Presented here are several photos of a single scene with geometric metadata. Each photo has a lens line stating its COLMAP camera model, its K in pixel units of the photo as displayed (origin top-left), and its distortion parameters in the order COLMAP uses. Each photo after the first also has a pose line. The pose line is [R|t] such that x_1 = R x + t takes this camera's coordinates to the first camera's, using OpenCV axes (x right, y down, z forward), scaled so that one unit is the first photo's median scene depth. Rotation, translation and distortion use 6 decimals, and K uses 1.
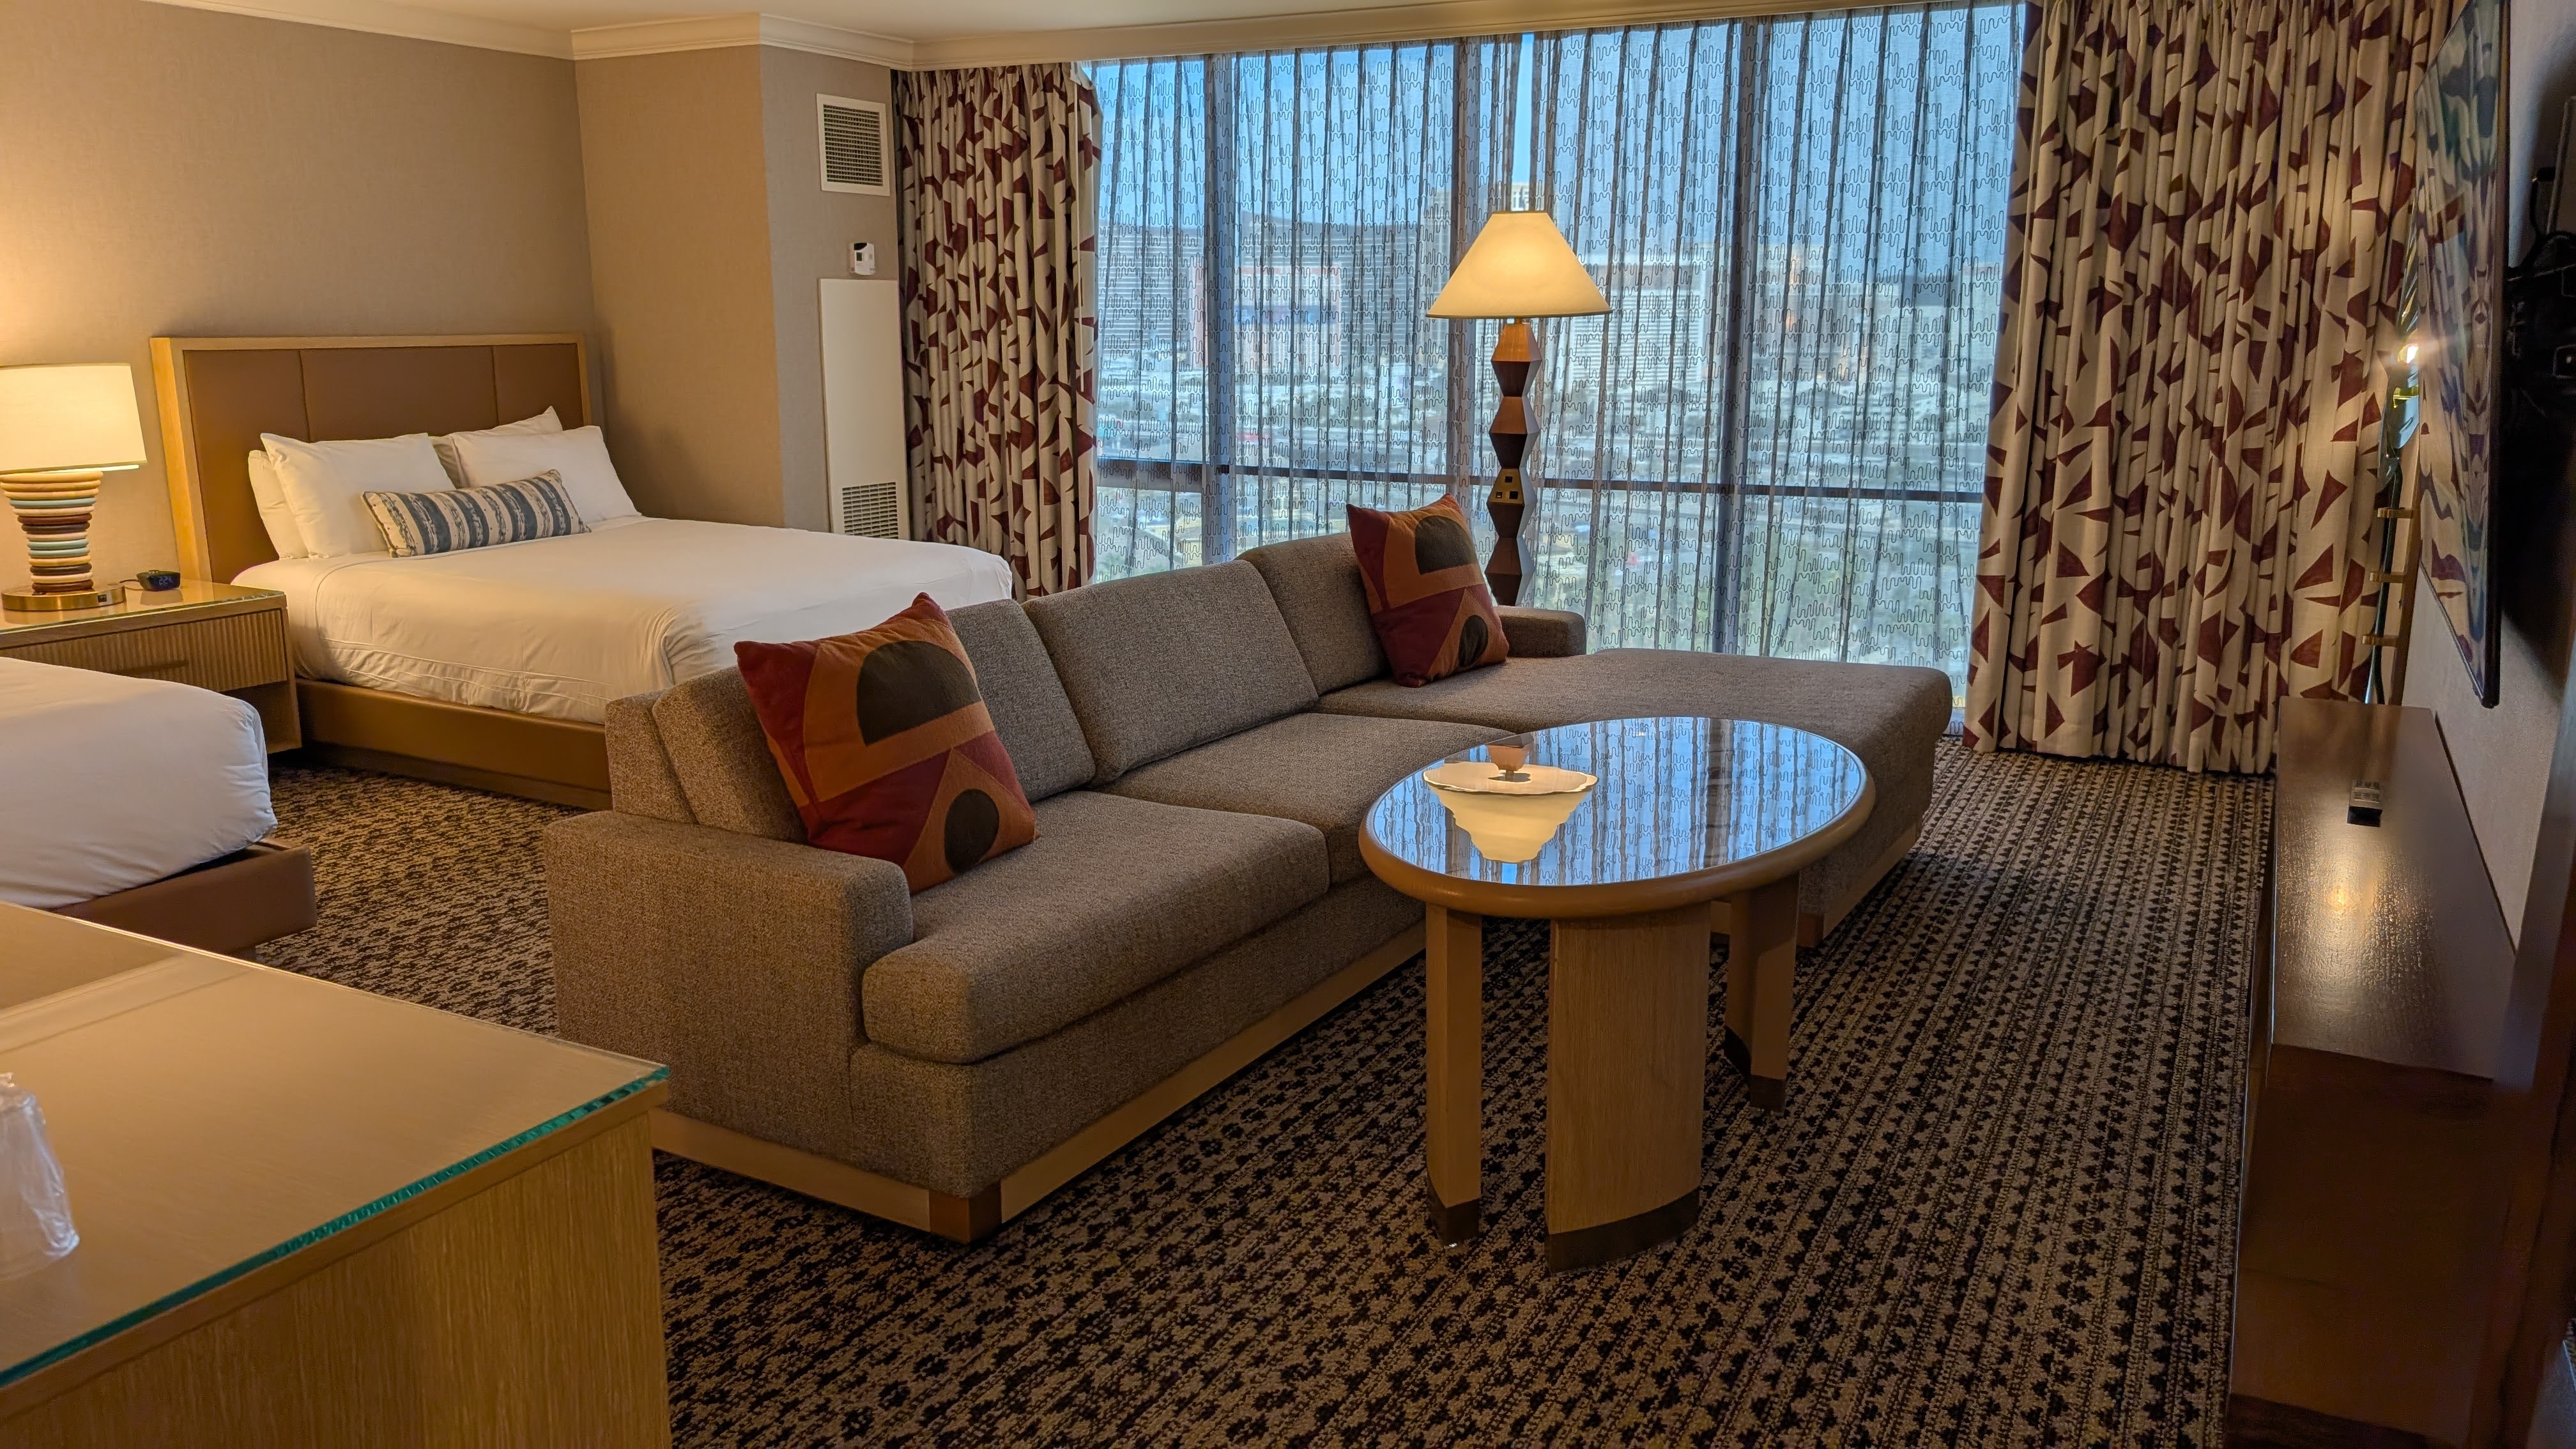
lens RADIAL K [[1865.8, 0, 1285.6], [0, 1865.8, 731.2], [0, 0, 1]] dist [0.009518, -0.010925]
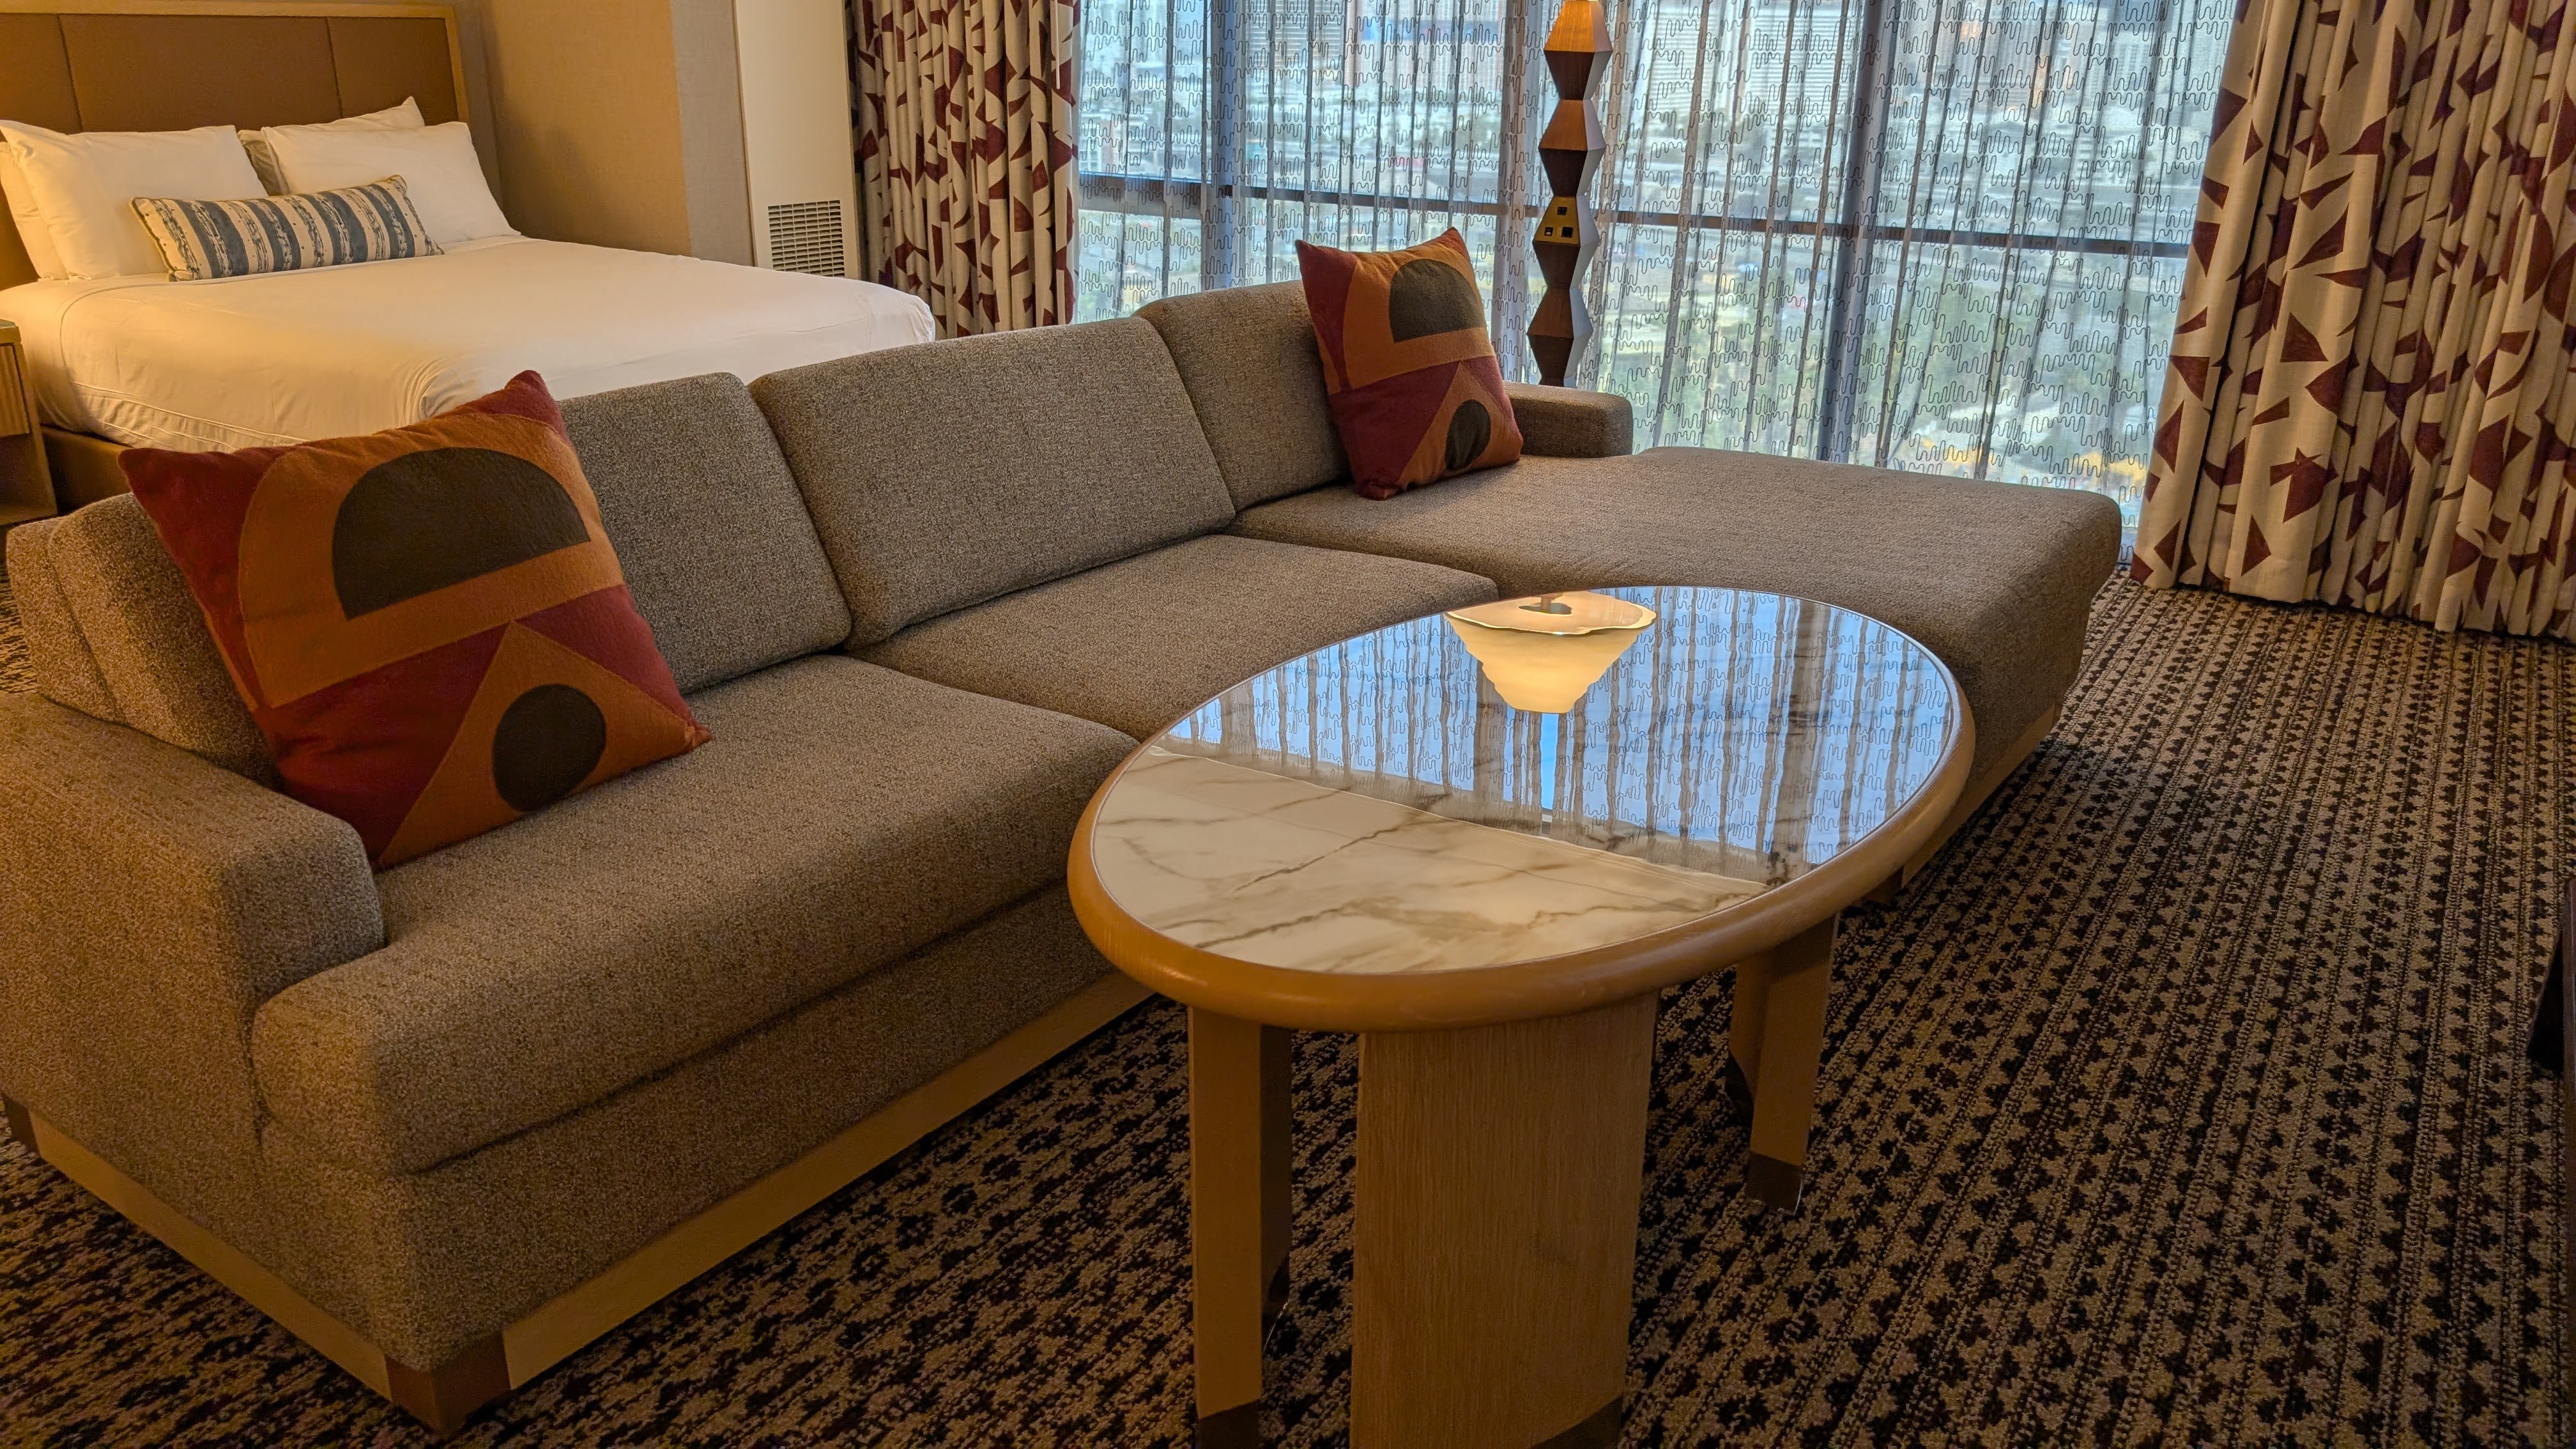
lens RADIAL K [[1865.8, 0, 1274.5], [0, 1865.8, 731.4], [0, 0, 1]] dist [0.009518, -0.010925]
pose [[0.996362, 0.041812, -0.074265, 0.073534], [-0.031001, 0.989499, 0.141174, -0.029387], [0.079388, -0.138359, 0.987195, 0.210509]]
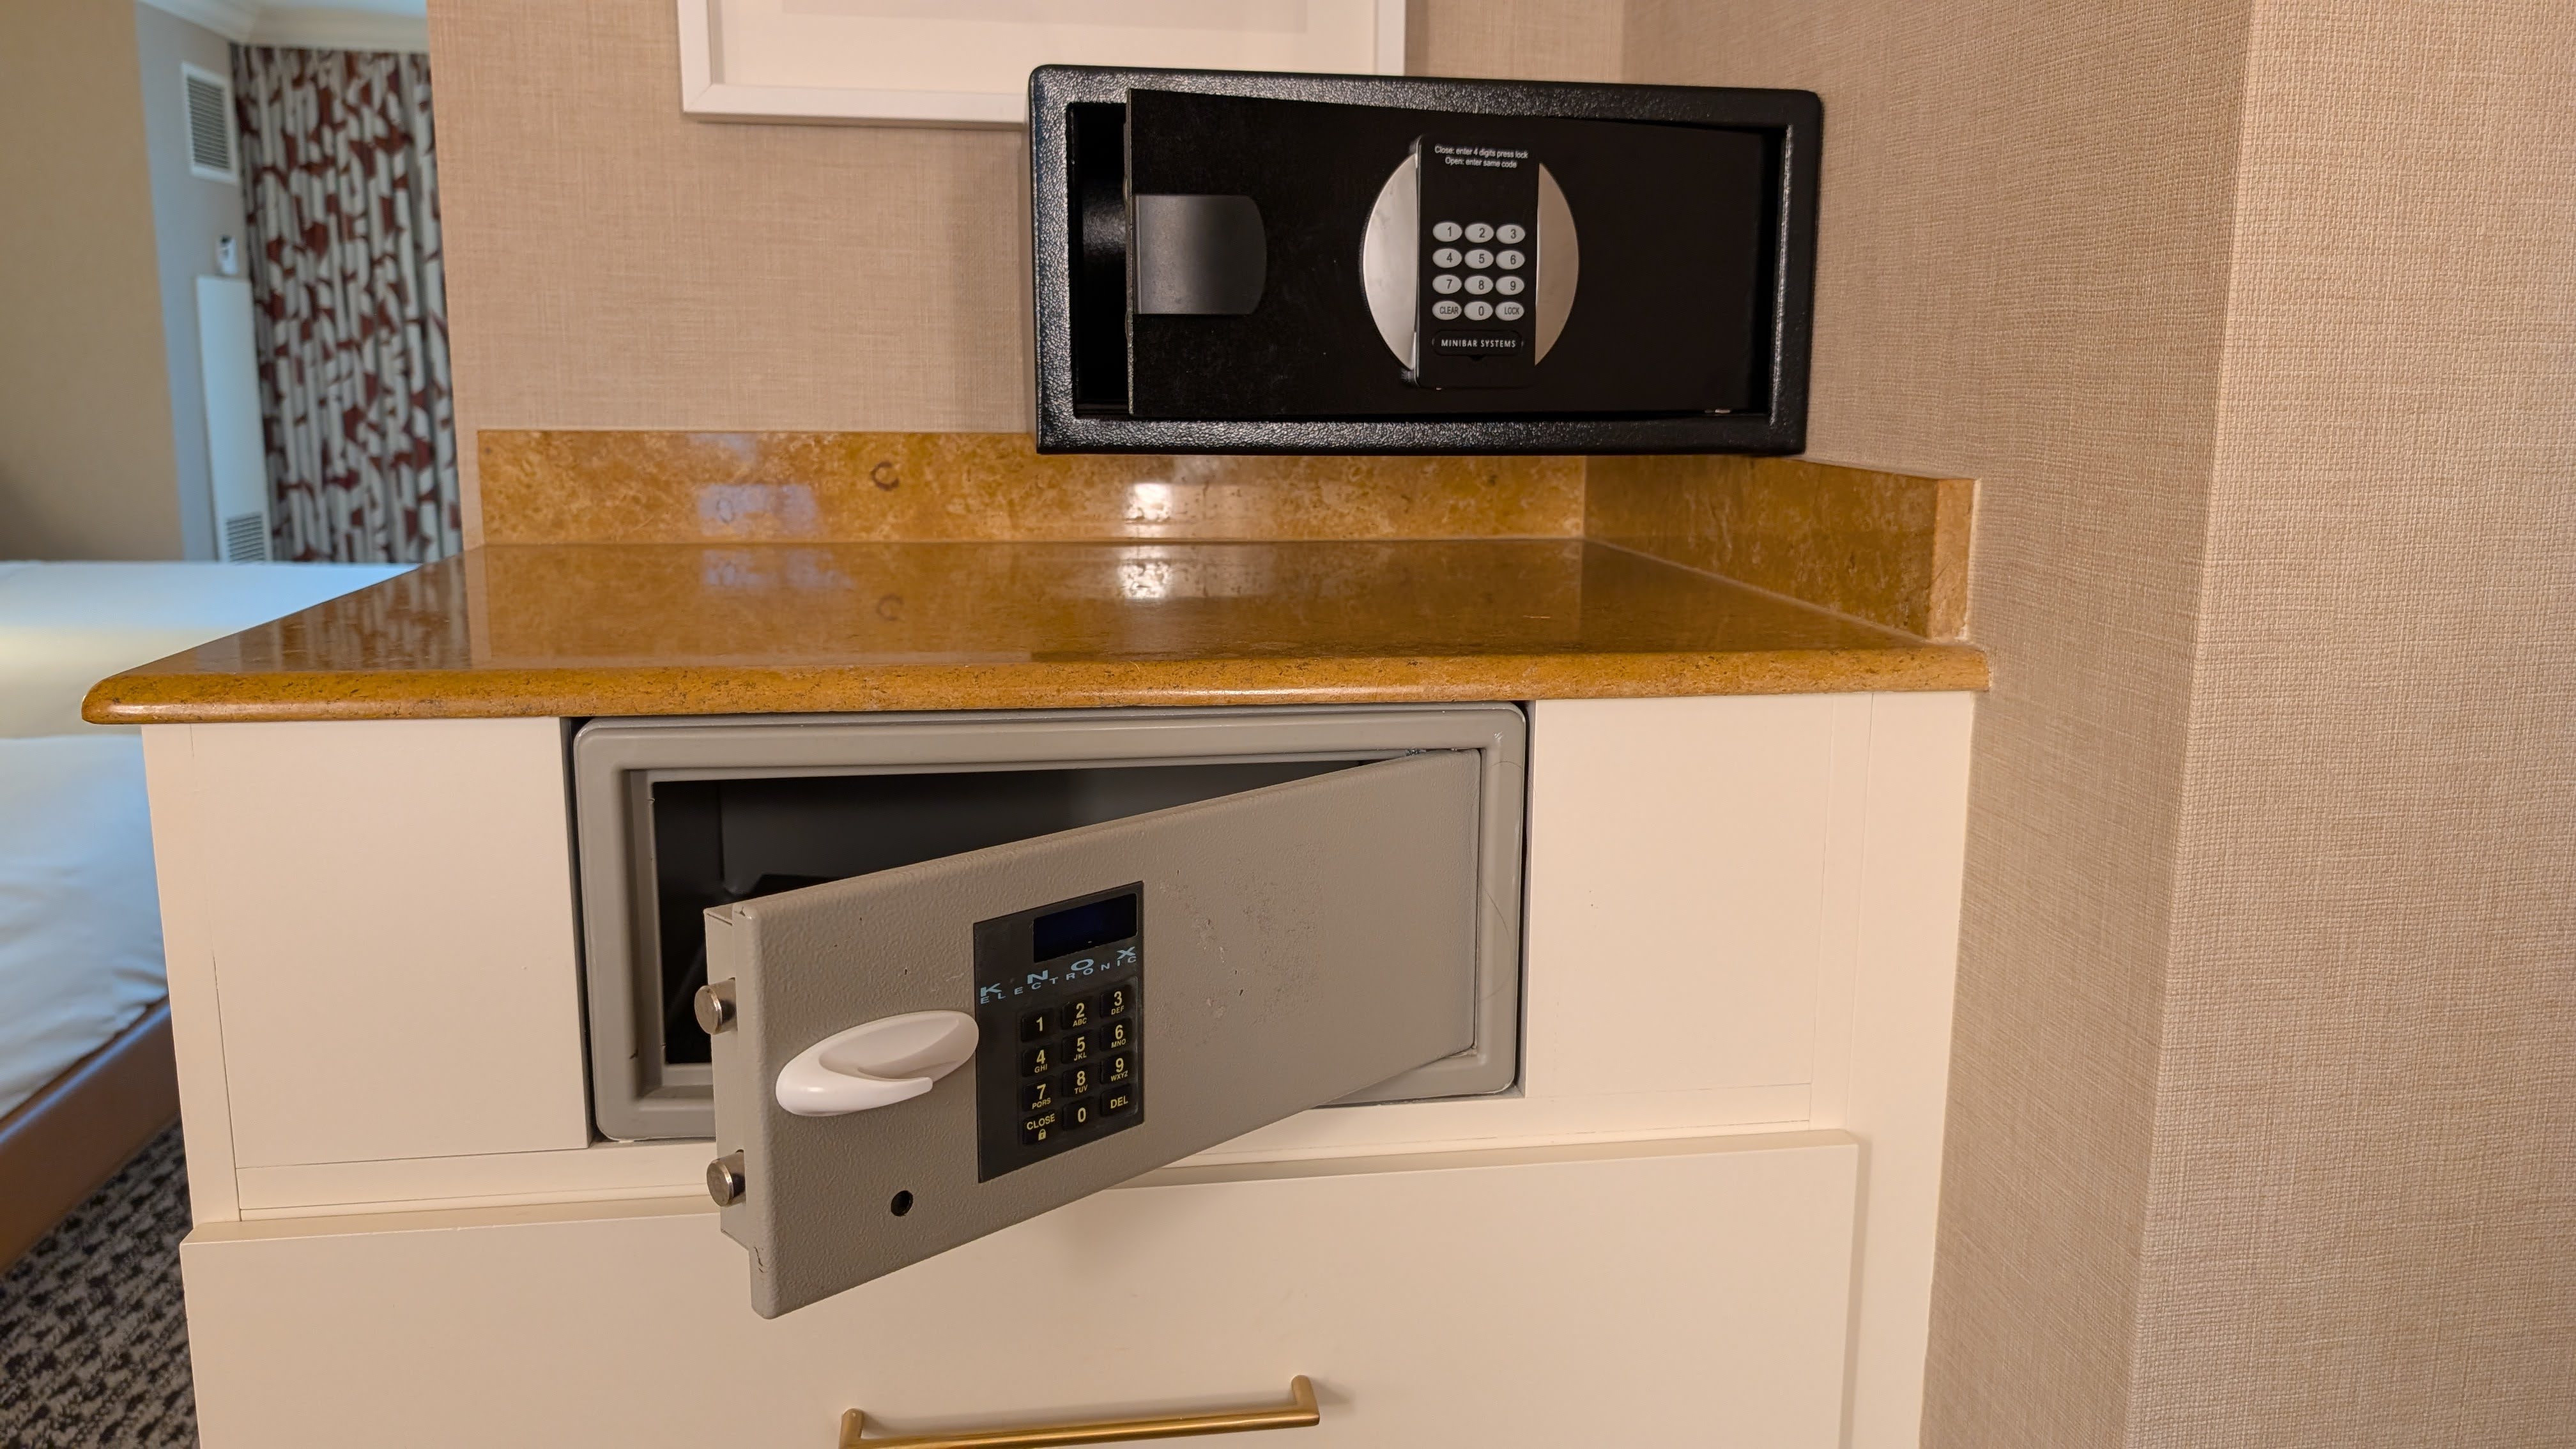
lens RADIAL K [[1865.8, 0, 1291.7], [0, 1865.8, 708.0], [0, 0, 1]] dist [0.009518, -0.010925]
pose [[0.804223, -0.098848, 0.586050, -0.448807], [0.120212, 0.992745, 0.002481, 0.015682], [-0.582043, 0.068455, 0.810271, 0.033405]]
